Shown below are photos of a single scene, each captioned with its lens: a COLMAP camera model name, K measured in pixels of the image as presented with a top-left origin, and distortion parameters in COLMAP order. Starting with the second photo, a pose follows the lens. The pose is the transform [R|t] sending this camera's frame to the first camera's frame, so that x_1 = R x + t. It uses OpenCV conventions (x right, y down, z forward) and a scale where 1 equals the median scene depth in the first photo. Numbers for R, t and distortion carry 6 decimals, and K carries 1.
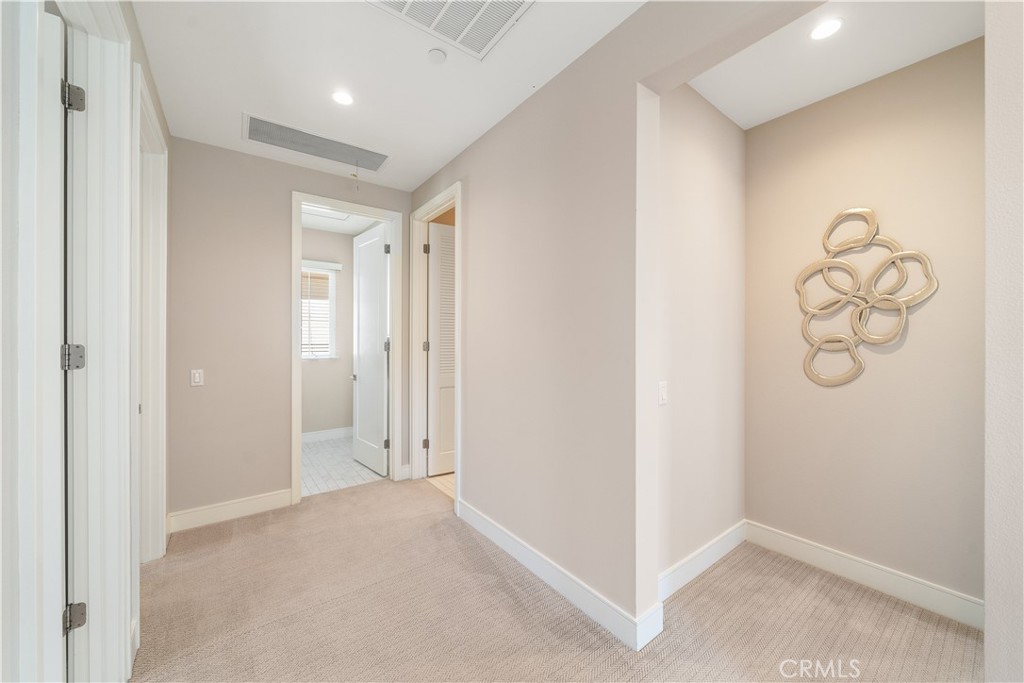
lens RADIAL K [[400.1, 0, 512.0], [0, 400.1, 341.5], [0, 0, 1]] dist [-0.001373, -0.000186]
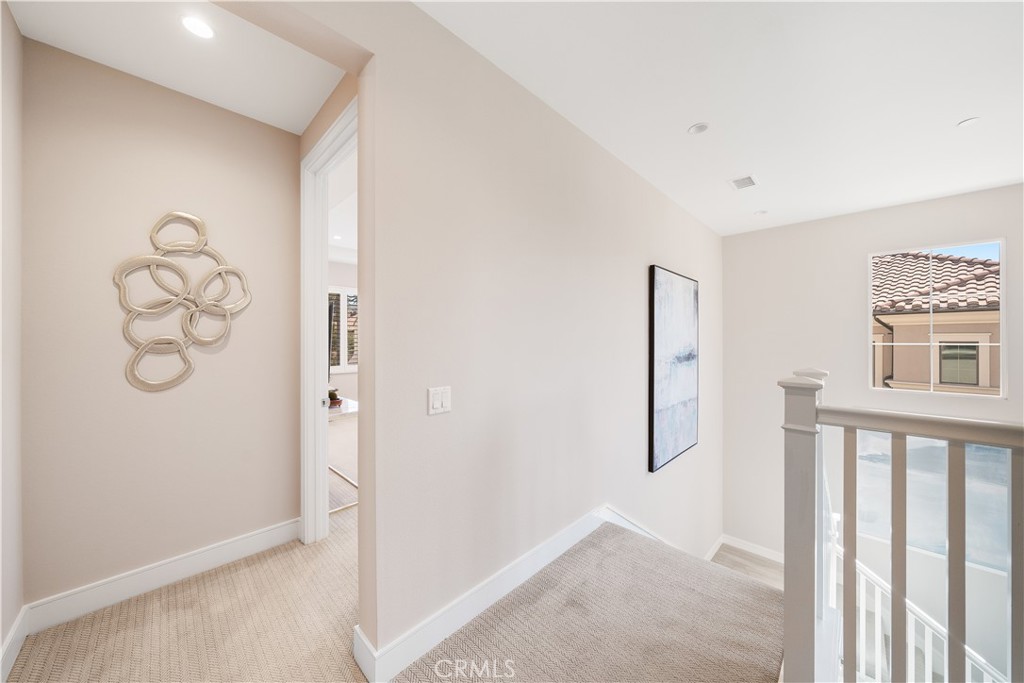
lens RADIAL K [[352.8, 0, 509.1], [0, 352.8, 338.2], [0, 0, 1]] dist [0.000283, 0.000047]
pose [[-0.164963, 0.007398, 0.986272, -0.176128], [0.007227, 0.999954, -0.006292, -0.000155], [-0.986273, 0.006090, -0.165009, 0.337655]]
